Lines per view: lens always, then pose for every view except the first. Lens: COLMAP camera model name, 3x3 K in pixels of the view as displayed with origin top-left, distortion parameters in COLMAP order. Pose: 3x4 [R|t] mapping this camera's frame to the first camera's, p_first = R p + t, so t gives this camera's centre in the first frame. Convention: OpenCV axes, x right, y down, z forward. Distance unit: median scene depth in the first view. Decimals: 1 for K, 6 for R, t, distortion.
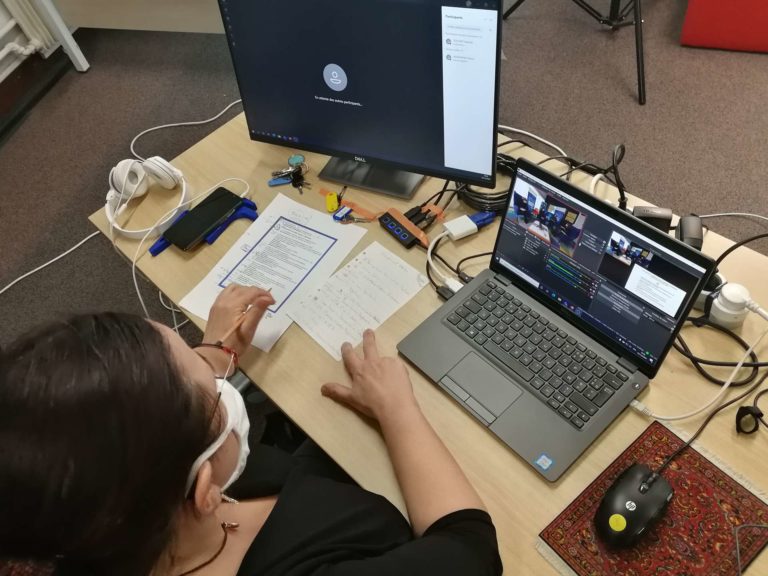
lens RADIAL K [[627.3, 0, 380.8], [0, 627.3, 287.4], [0, 0, 1]] dist [-0.001003, 0.041007]
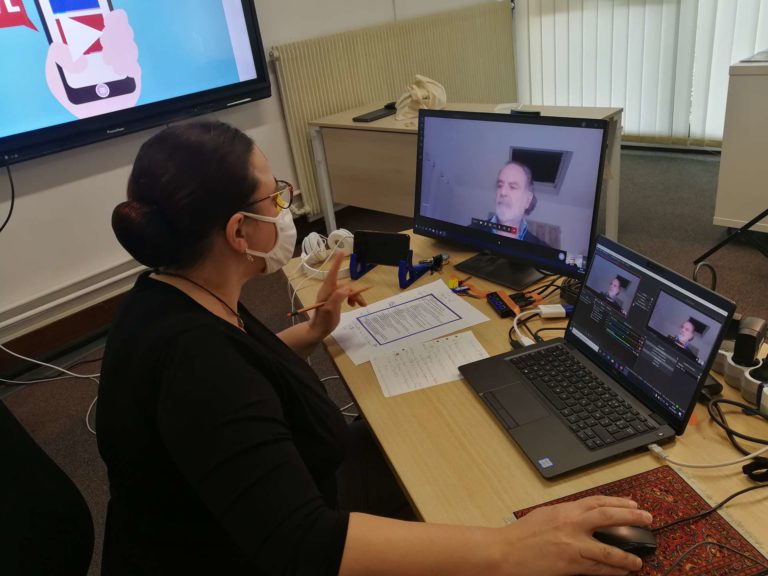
lens RADIAL K [[619.5, 0, 365.6], [0, 619.5, 286.9], [0, 0, 1]] dist [-0.006441, -0.003106]
pose [[0.902461, 0.216598, -0.372357, 0.277351], [-0.339765, 0.889275, -0.306185, 0.390484], [0.264809, 0.402834, 0.876128, -0.108531]]
